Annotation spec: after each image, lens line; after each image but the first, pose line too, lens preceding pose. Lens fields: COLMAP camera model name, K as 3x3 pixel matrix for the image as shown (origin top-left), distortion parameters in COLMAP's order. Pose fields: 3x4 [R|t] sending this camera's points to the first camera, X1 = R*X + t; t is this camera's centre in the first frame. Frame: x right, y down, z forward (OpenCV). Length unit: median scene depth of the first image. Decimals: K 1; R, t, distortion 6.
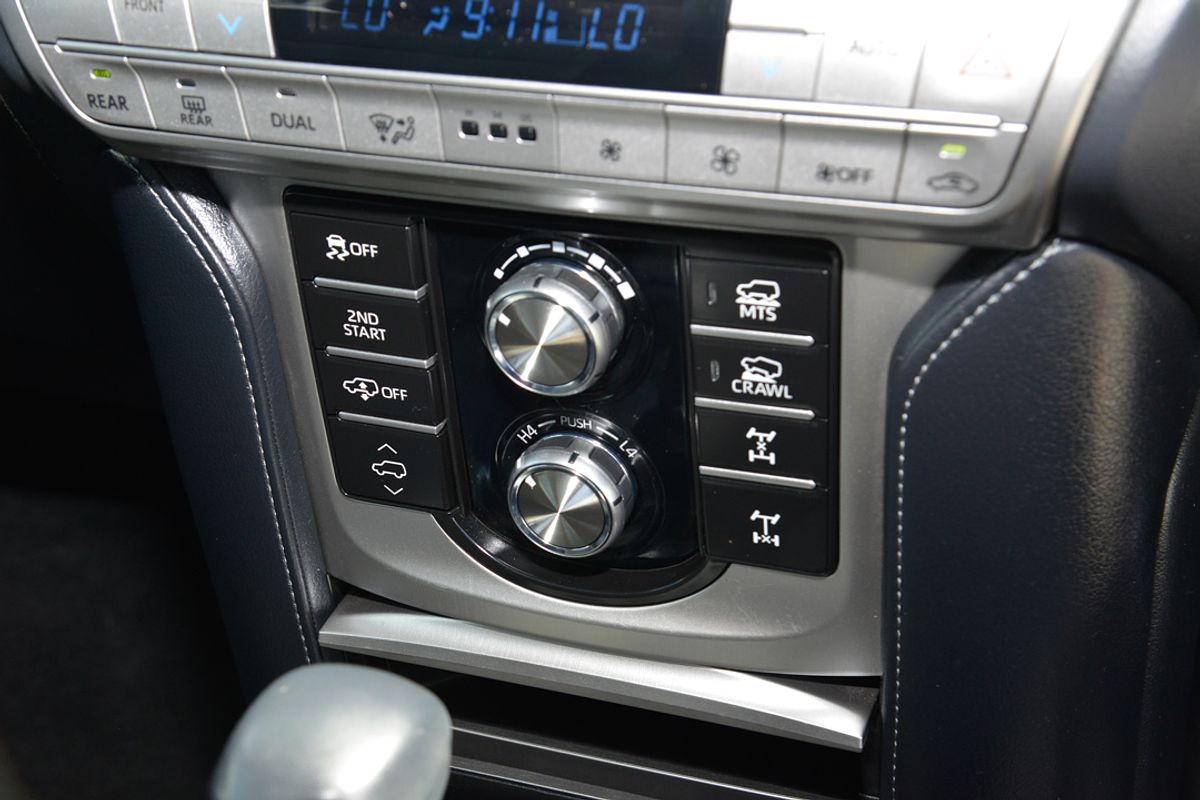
lens RADIAL K [[1803.7, 0, 607.5], [0, 1803.7, 408.0], [0, 0, 1]] dist [0.213293, 0.000000]
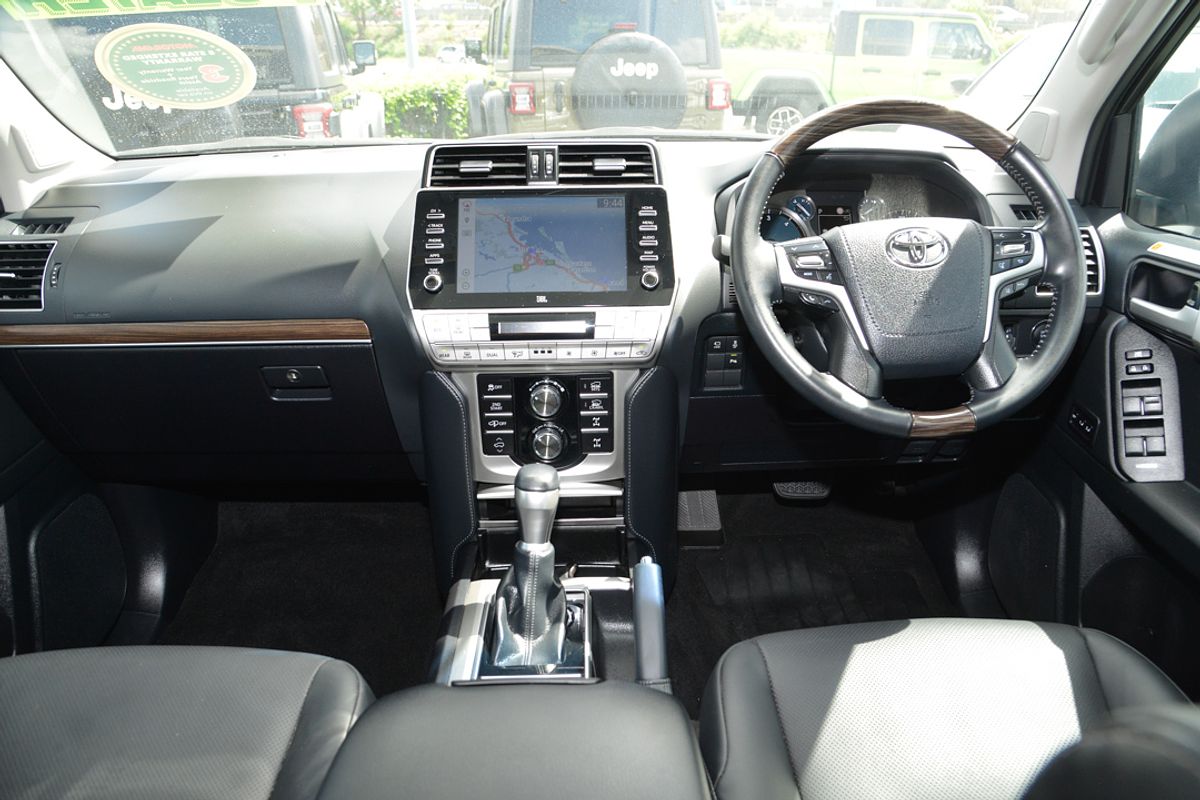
lens RADIAL K [[908.2, 0, 597.9], [0, 908.2, 392.5], [0, 0, 1]] dist [-0.086971, 0.035651]
pose [[0.922122, -0.065178, 0.381369, -0.789230], [0.150365, 0.968594, -0.198033, 0.411250], [-0.356484, 0.239955, 0.902962, -1.074611]]
